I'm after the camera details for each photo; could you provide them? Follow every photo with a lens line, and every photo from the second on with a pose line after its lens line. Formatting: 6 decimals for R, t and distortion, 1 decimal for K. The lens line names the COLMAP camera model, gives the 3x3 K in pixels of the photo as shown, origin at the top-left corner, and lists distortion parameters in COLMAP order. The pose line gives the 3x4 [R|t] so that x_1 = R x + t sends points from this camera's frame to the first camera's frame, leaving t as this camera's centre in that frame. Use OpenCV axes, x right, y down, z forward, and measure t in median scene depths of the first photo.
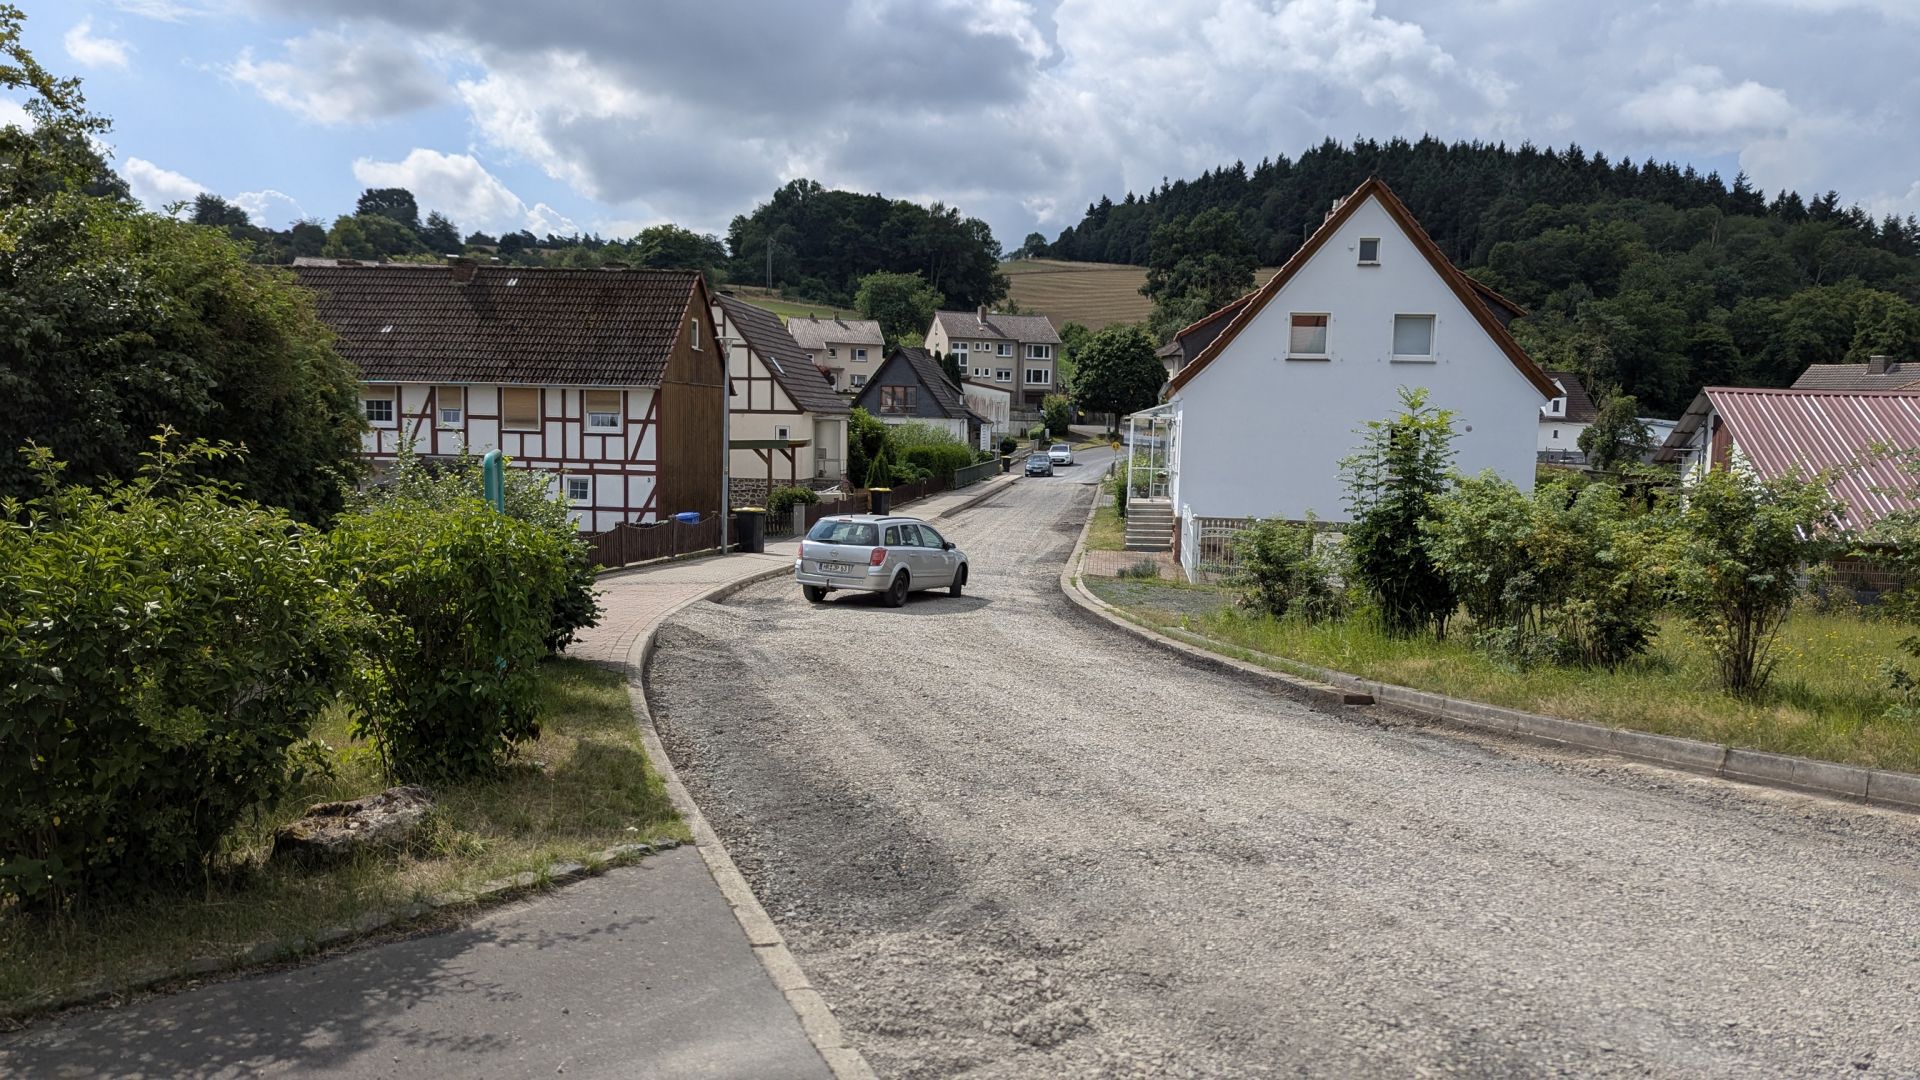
lens RADIAL K [[1360.7, 0, 923.0], [0, 1360.7, 533.1], [0, 0, 1]] dist [0.059270, -0.052631]
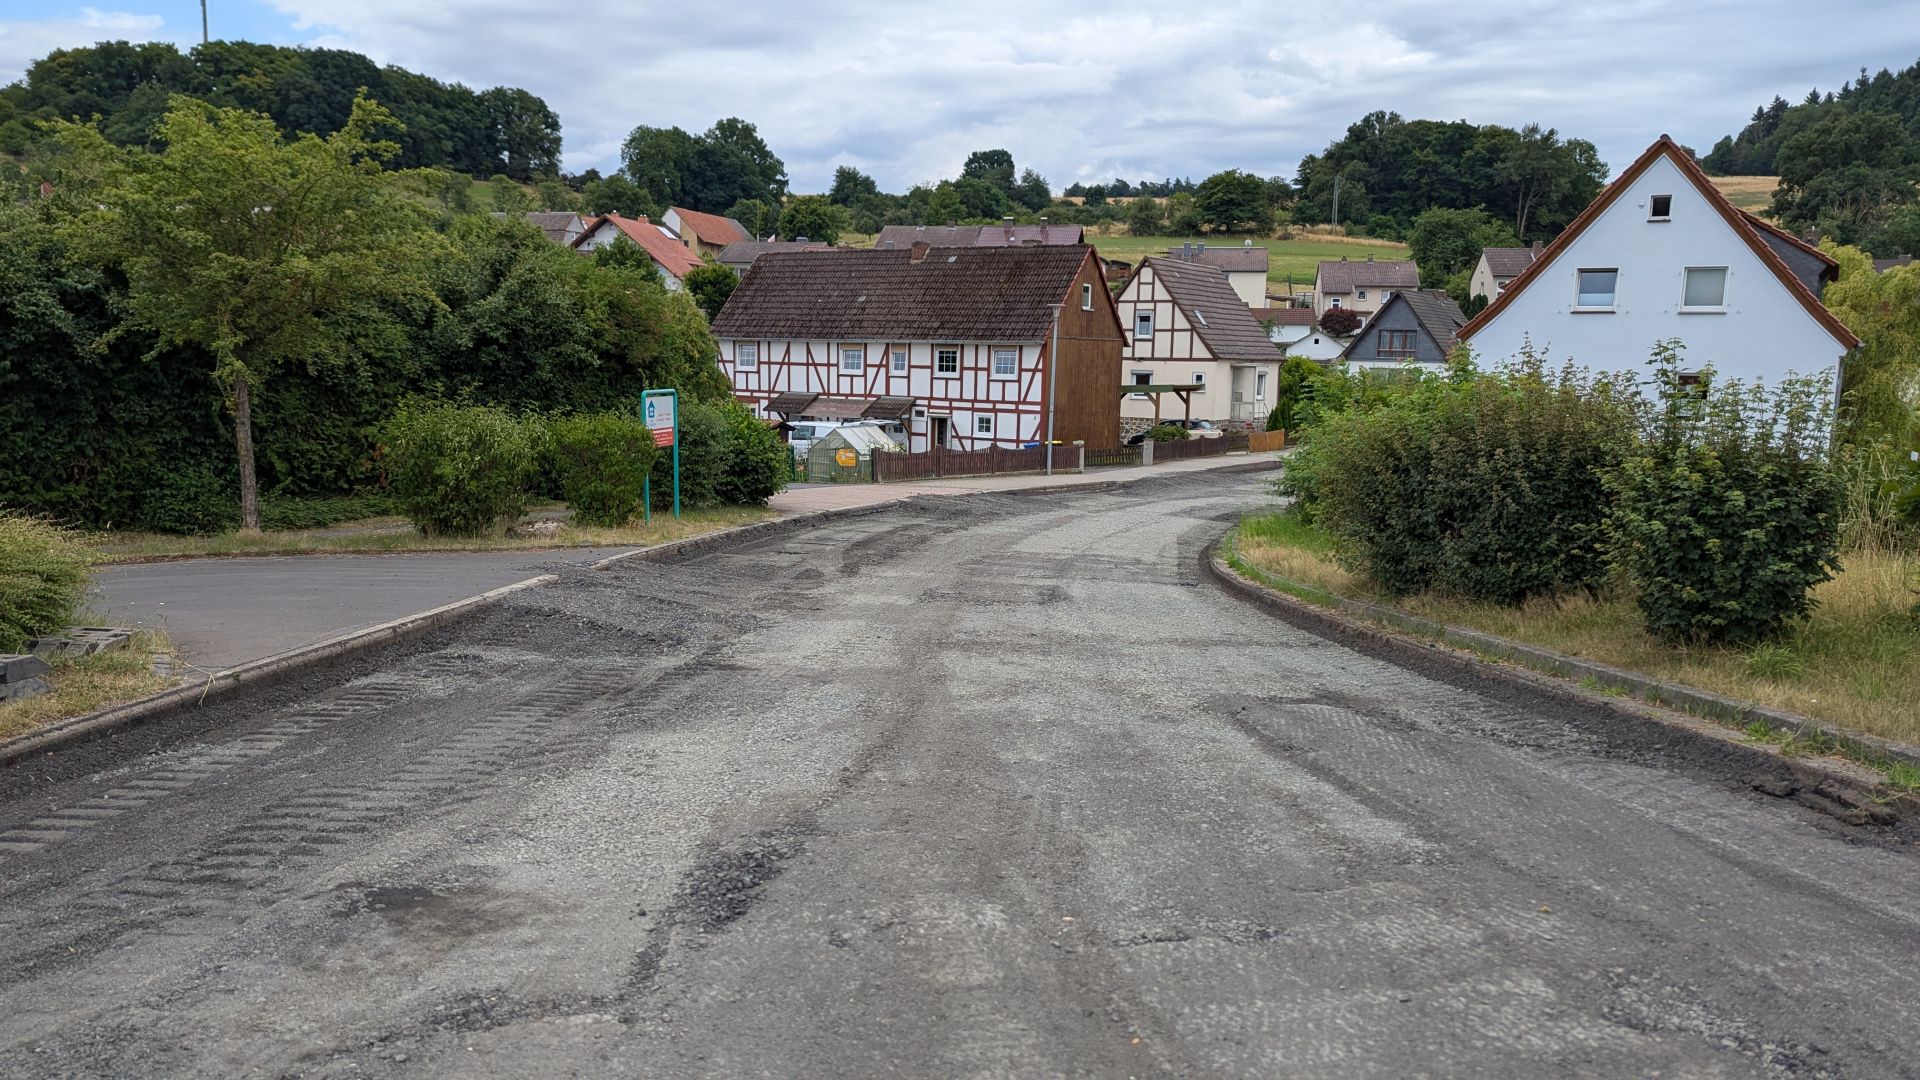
lens RADIAL K [[1360.7, 0, 923.0], [0, 1360.7, 533.1], [0, 0, 1]] dist [0.059270, -0.052631]
pose [[0.910537, 0.050631, -0.410315, 0.085908], [-0.033592, 0.998252, 0.048634, 0.003476], [0.412060, -0.030500, 0.910646, -0.066008]]
